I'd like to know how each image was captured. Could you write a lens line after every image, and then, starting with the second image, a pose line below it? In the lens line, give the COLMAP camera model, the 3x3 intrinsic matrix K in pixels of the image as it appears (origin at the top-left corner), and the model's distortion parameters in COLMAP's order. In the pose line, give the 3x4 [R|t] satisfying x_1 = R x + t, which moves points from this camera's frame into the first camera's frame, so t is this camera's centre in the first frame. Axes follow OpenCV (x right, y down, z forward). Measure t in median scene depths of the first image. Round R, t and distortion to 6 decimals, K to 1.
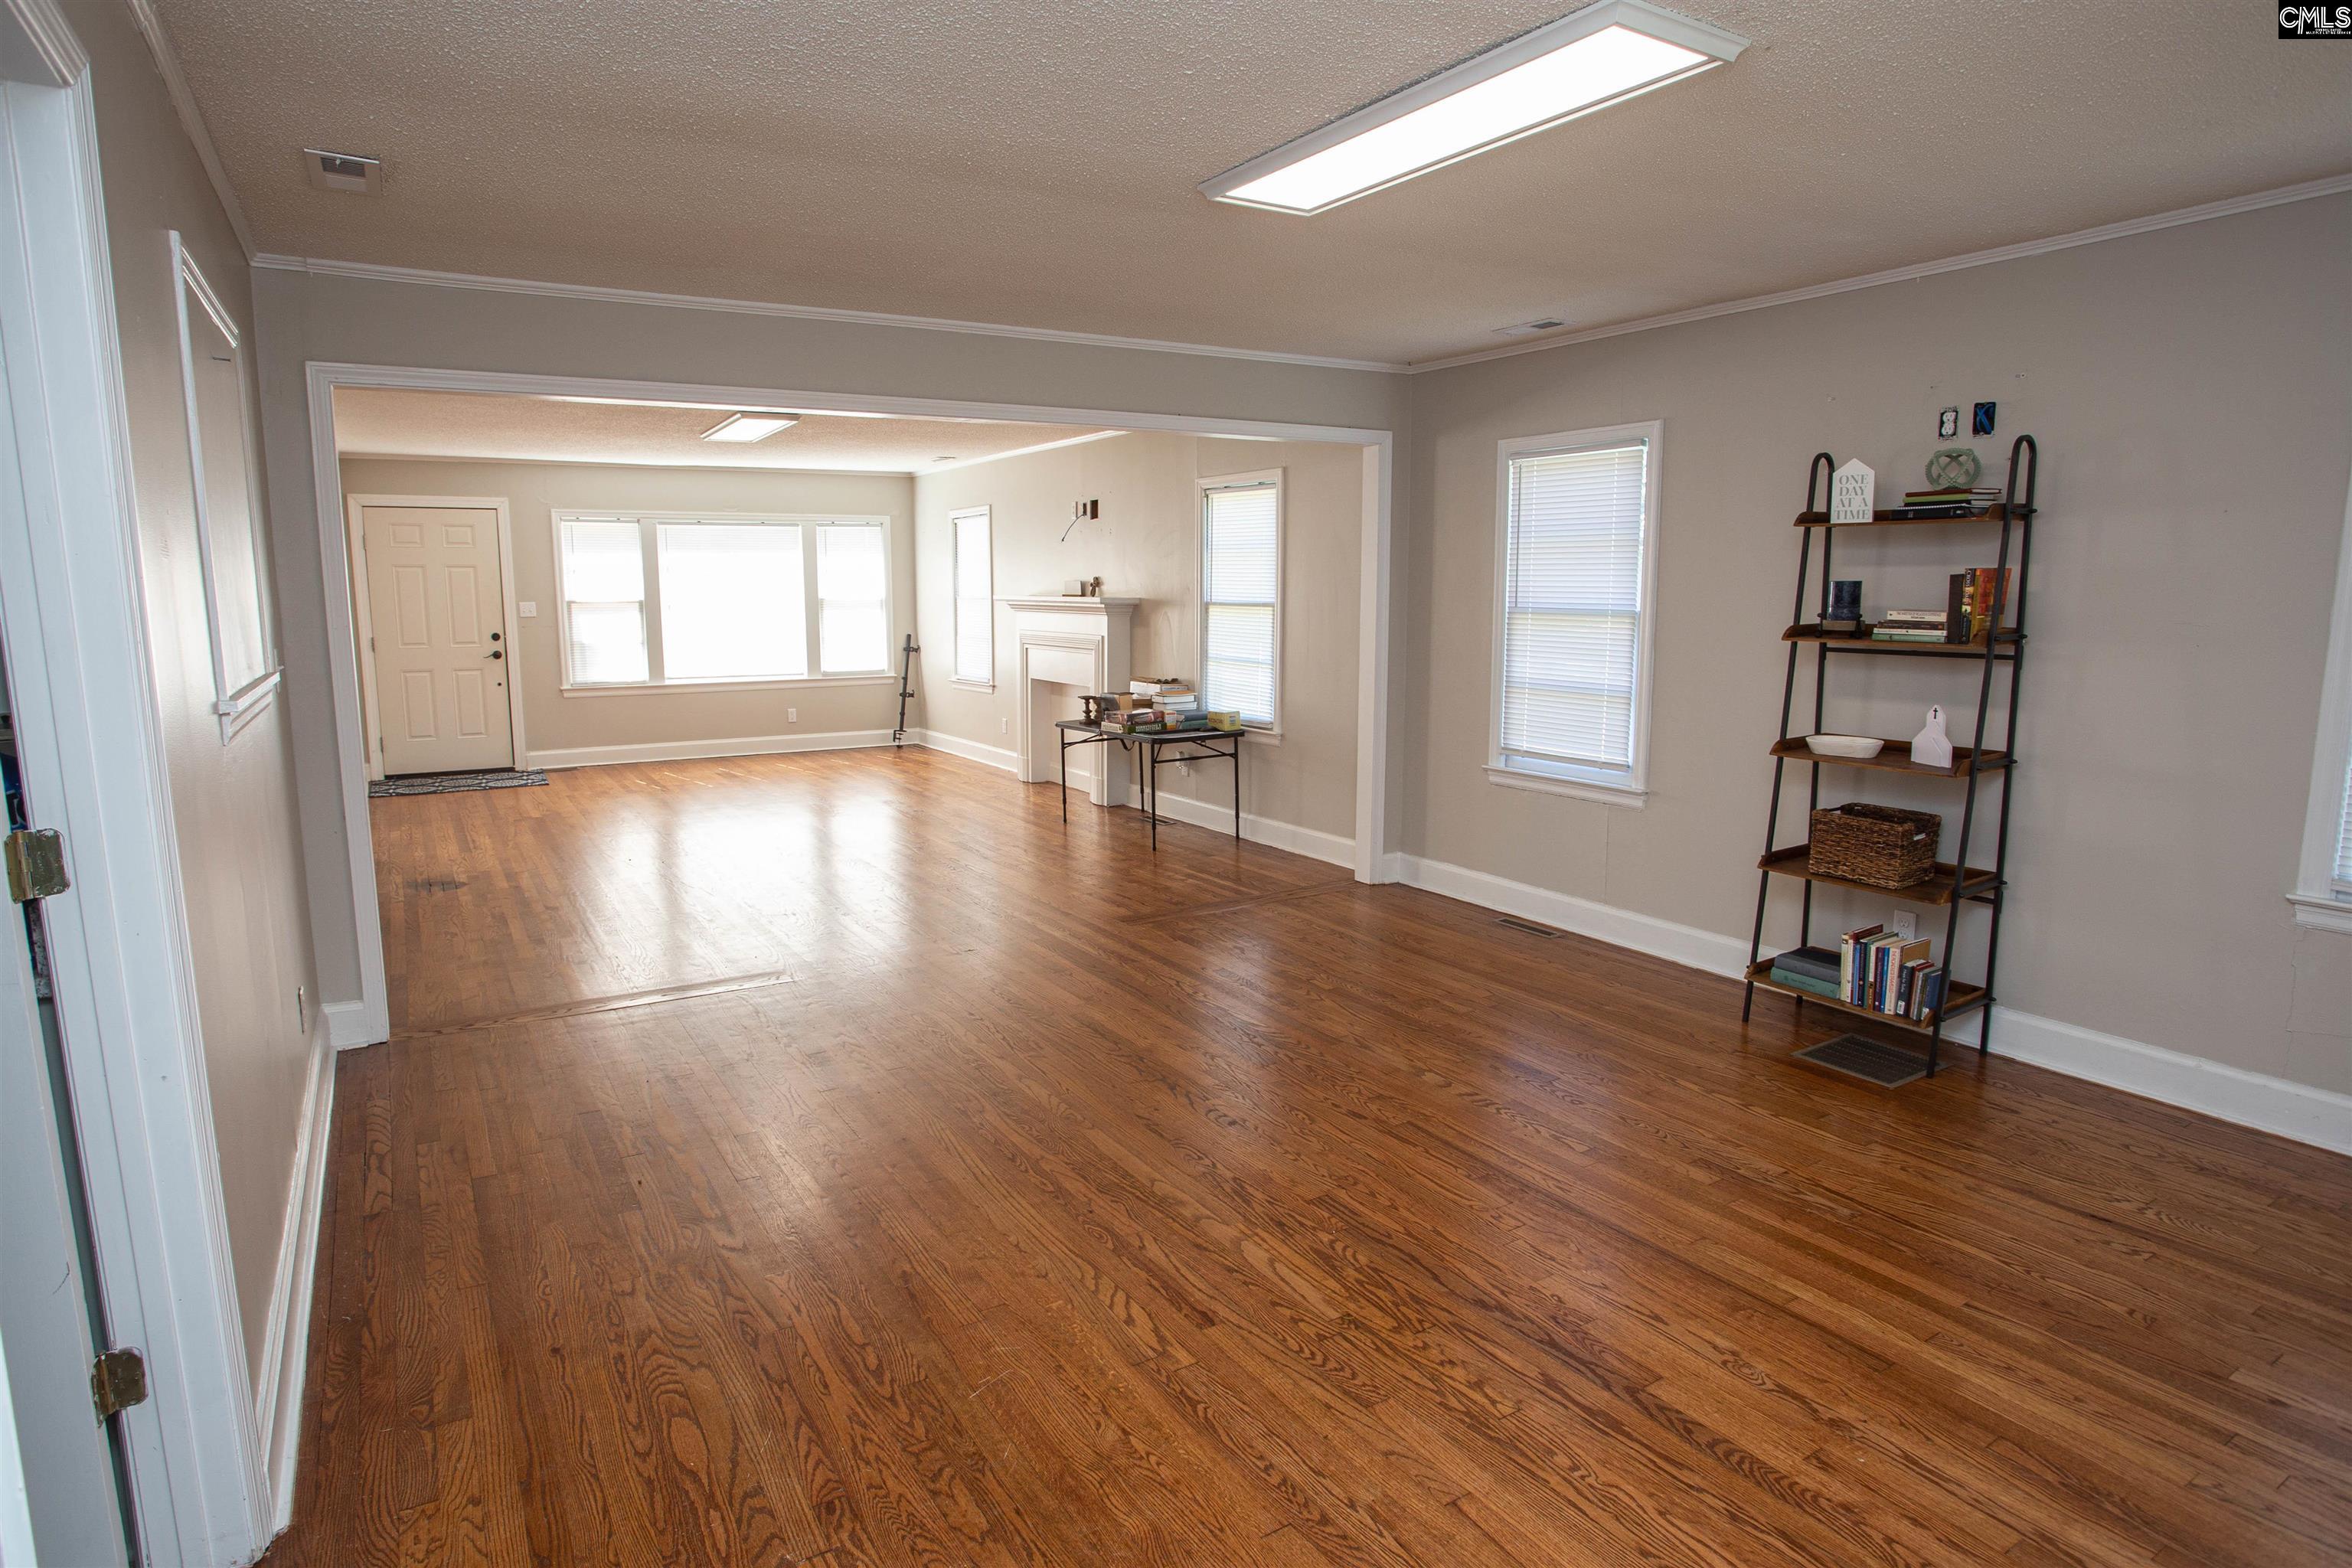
lens RADIAL K [[1283.5, 0, 1184.8], [0, 1283.5, 781.7], [0, 0, 1]] dist [-0.087654, 0.046103]
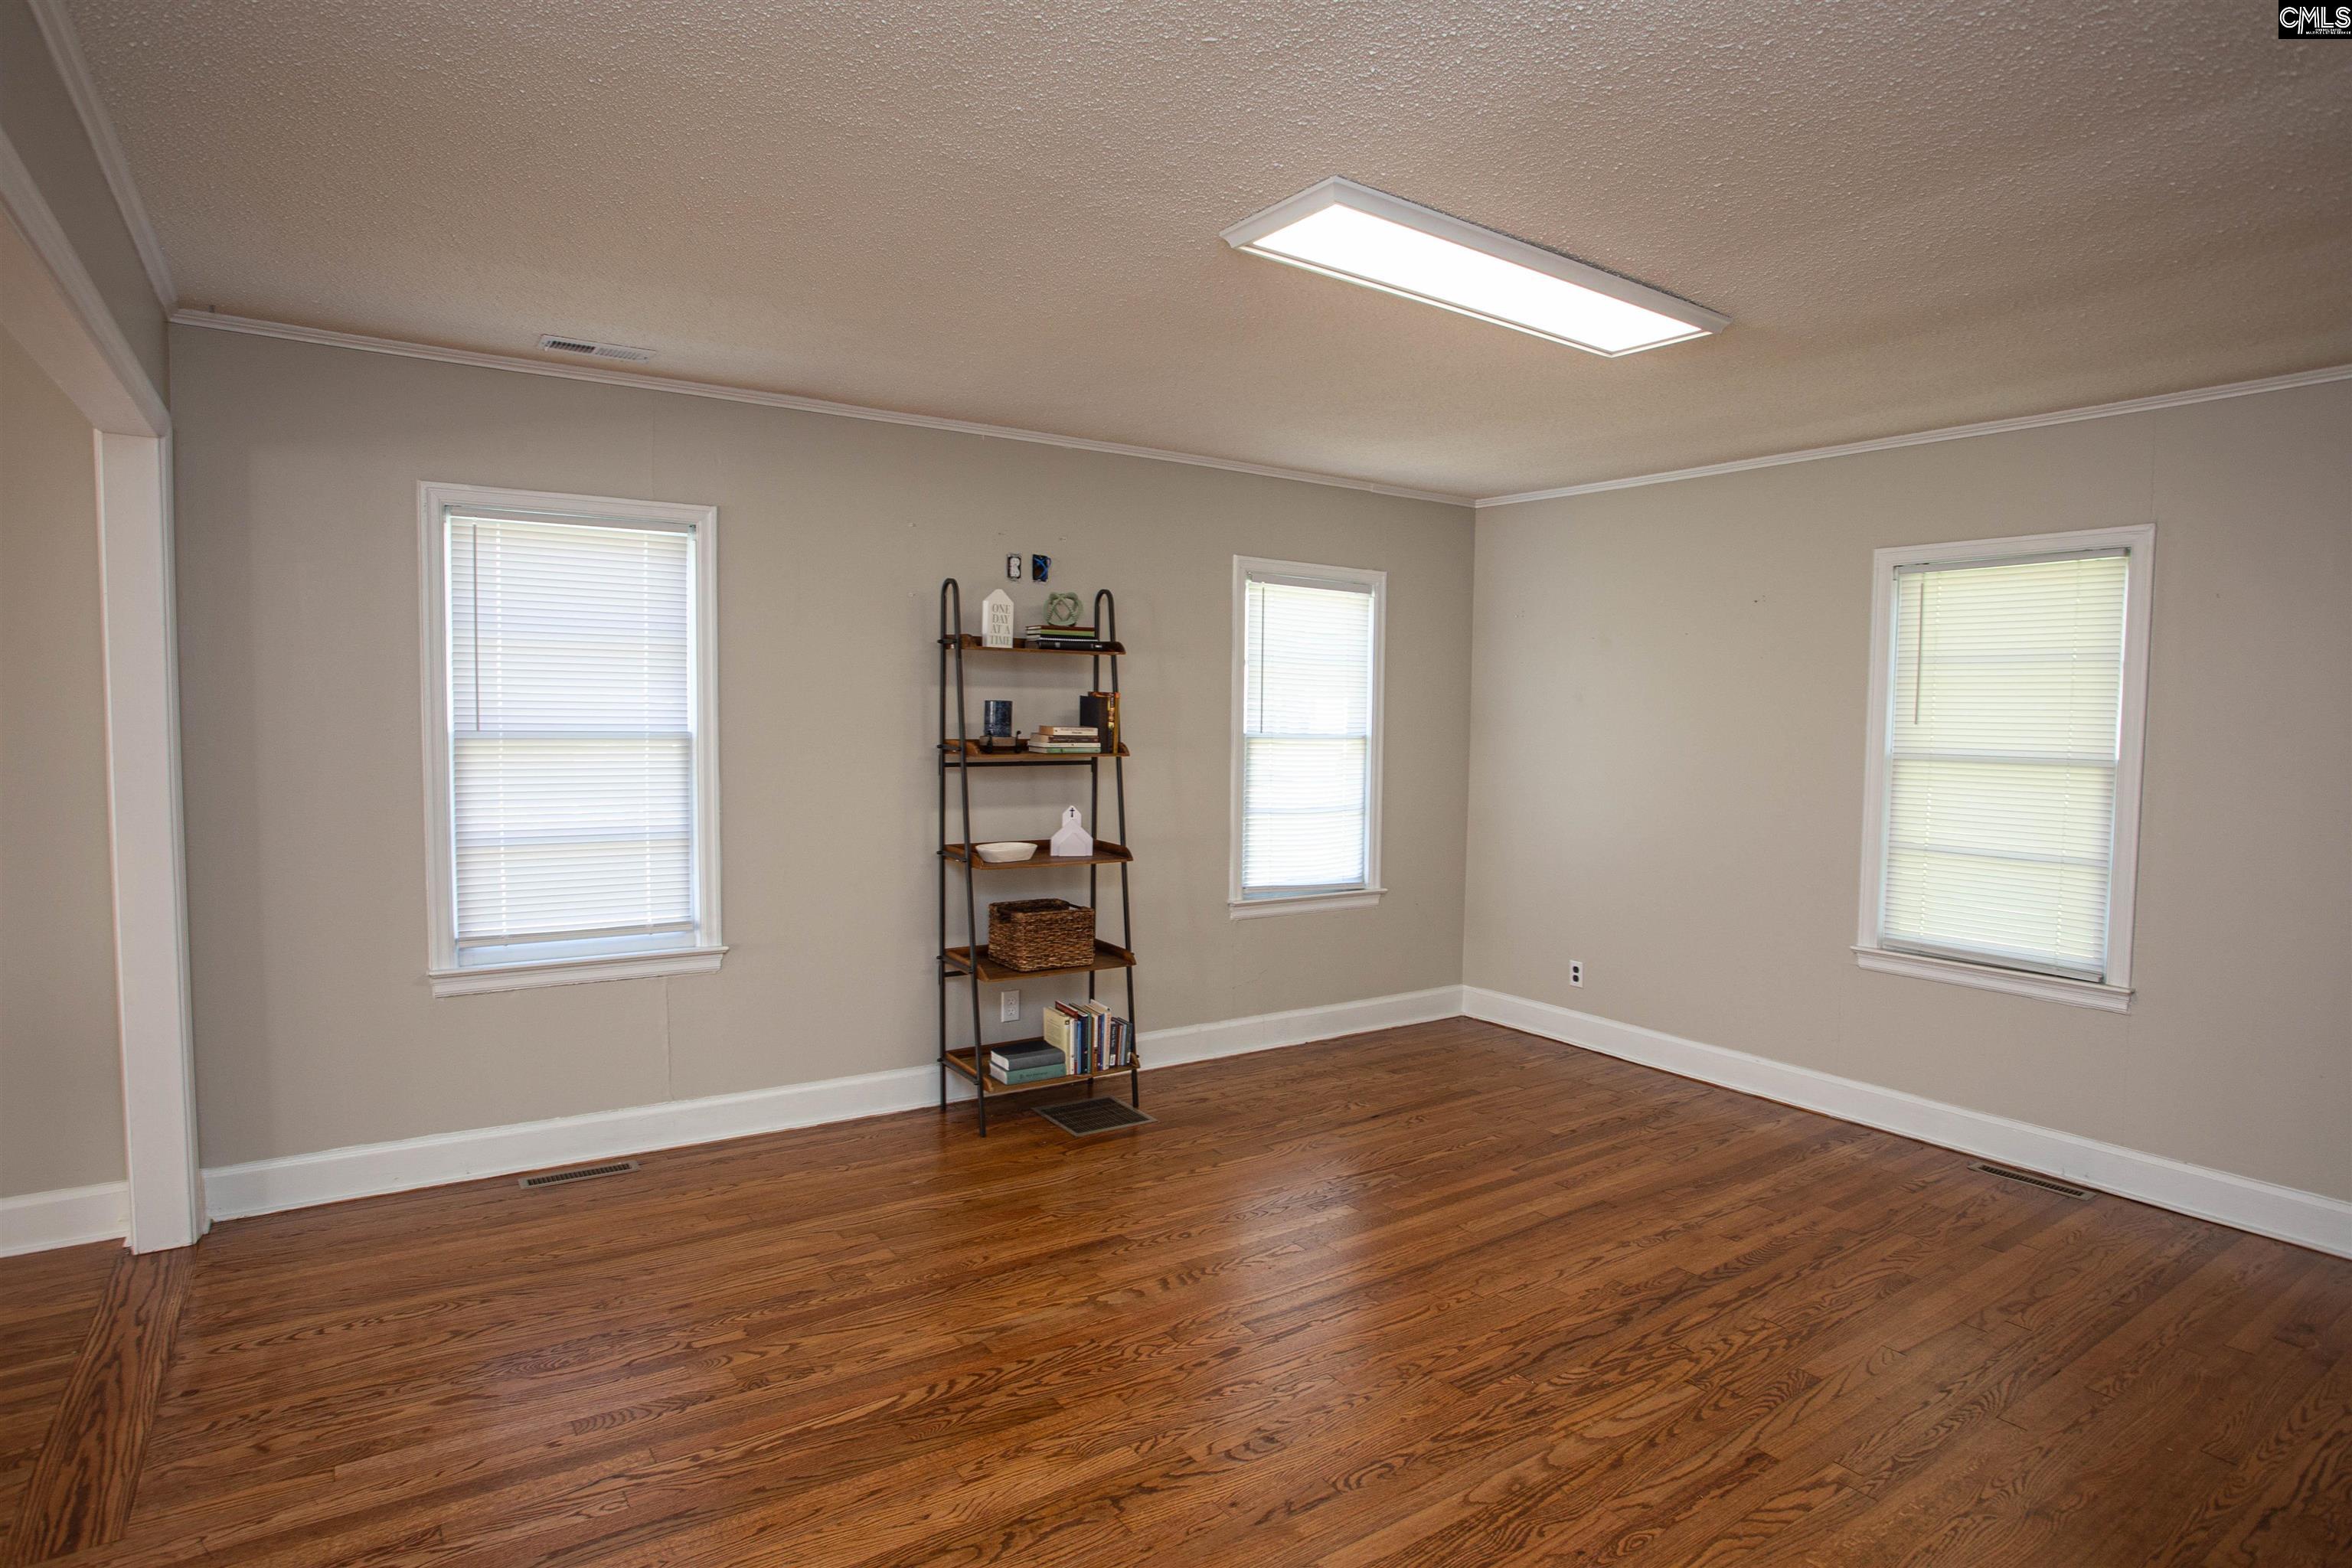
lens RADIAL K [[1275.9, 0, 1108.4], [0, 1275.9, 790.3], [0, 0, 1]] dist [-0.077636, 0.036556]
pose [[-0.022103, -0.058969, 0.998015, -0.600868], [0.136524, 0.988729, 0.061444, -0.143368], [-0.990390, 0.137612, -0.013803, 0.966923]]
